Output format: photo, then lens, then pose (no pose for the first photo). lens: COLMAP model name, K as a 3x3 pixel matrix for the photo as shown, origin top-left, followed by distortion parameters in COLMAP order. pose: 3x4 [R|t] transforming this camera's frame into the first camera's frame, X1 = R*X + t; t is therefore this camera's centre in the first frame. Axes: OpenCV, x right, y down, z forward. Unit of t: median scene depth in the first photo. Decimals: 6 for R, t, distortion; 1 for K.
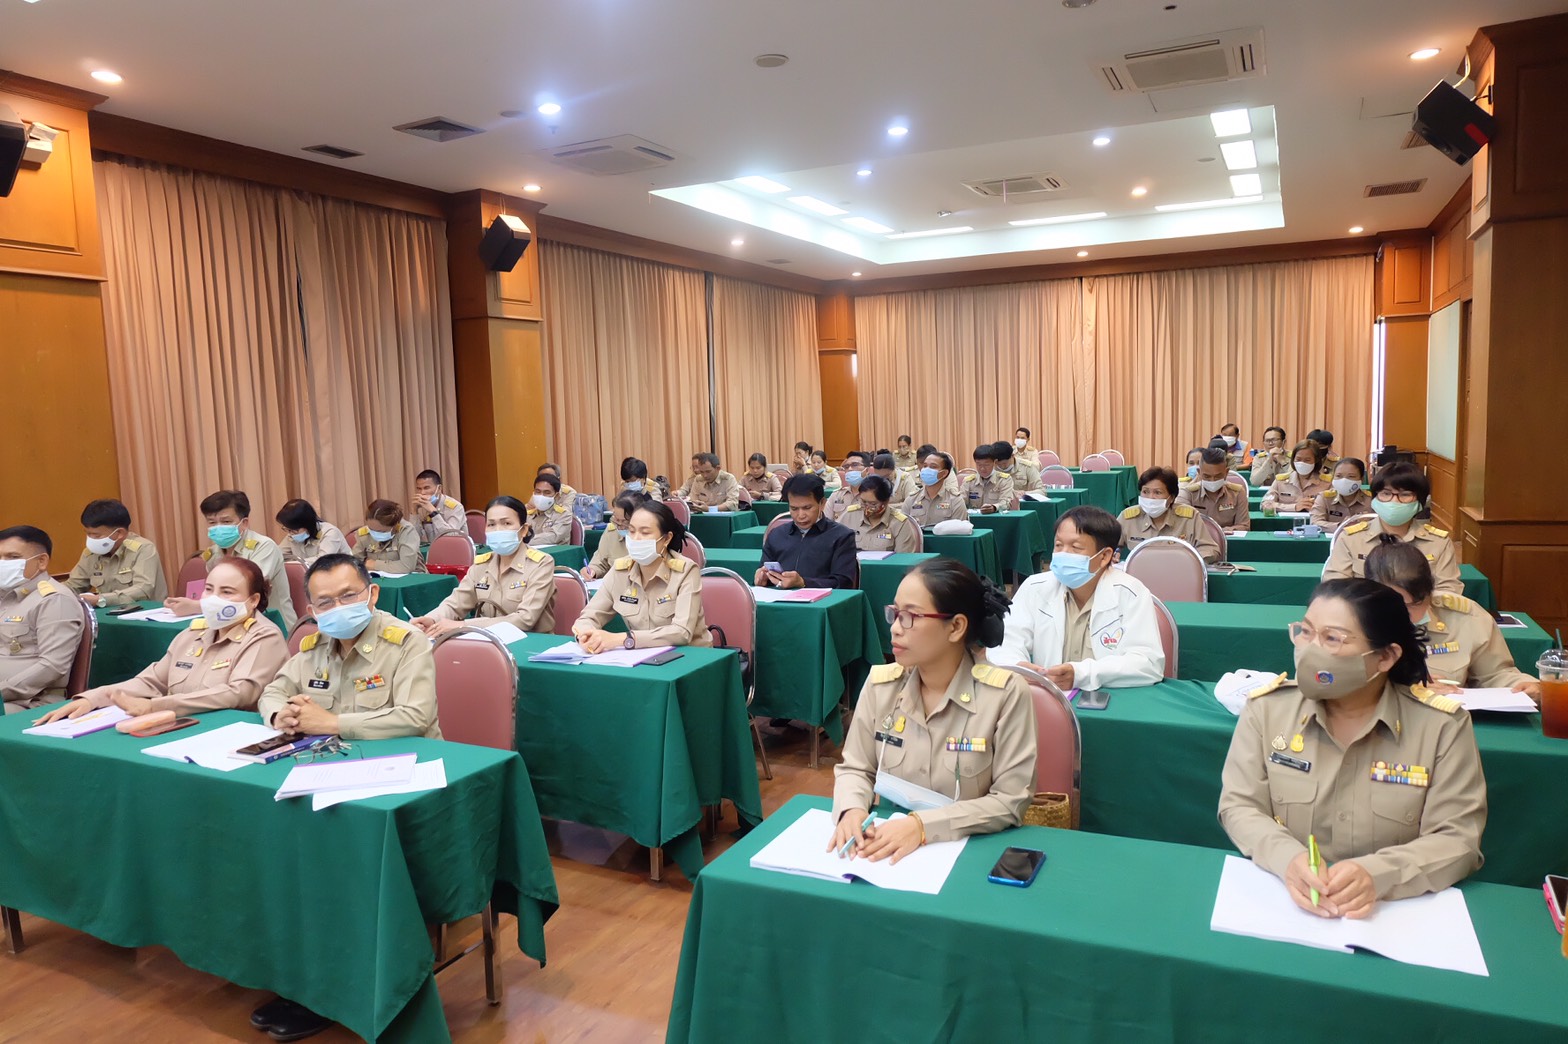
lens RADIAL K [[1004.9, 0, 793.7], [0, 1004.9, 514.3], [0, 0, 1]] dist [-0.054803, 0.028562]
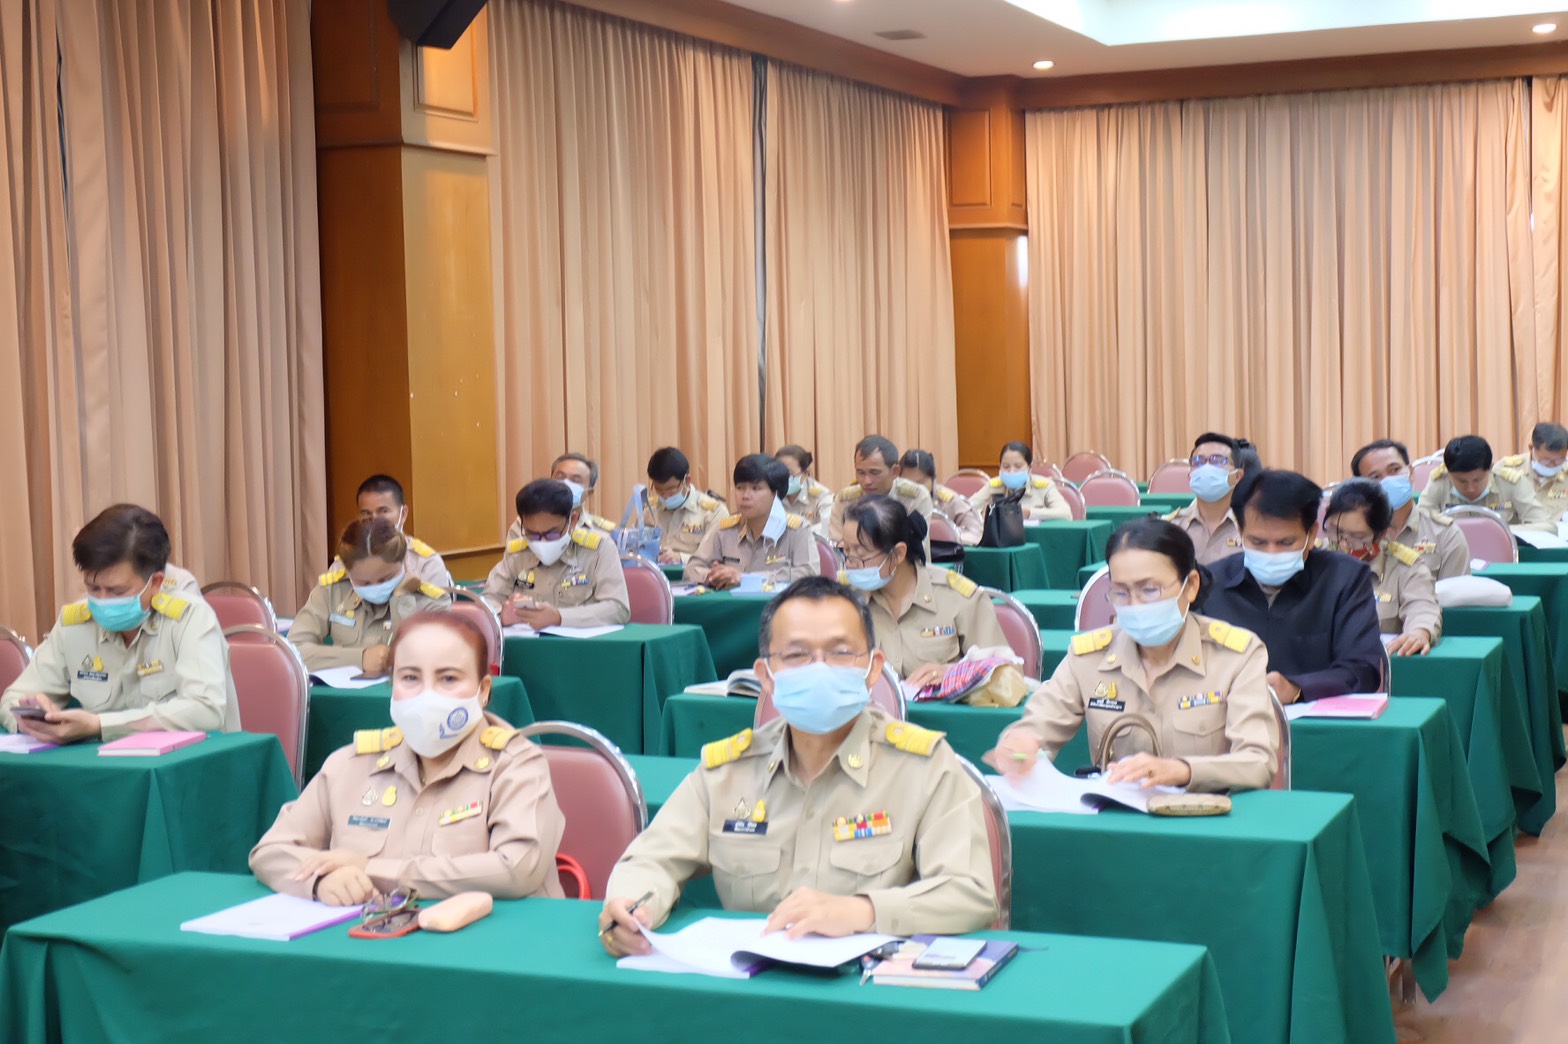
lens RADIAL K [[2327.5, 0, 767.7], [0, 2327.5, 555.5], [0, 0, 1]] dist [-0.012034, 0.000000]
pose [[0.999193, 0.006556, 0.039638, -0.126378], [-0.005550, 0.999661, -0.025440, 0.014311], [-0.039792, 0.025199, 0.998890, -0.057810]]
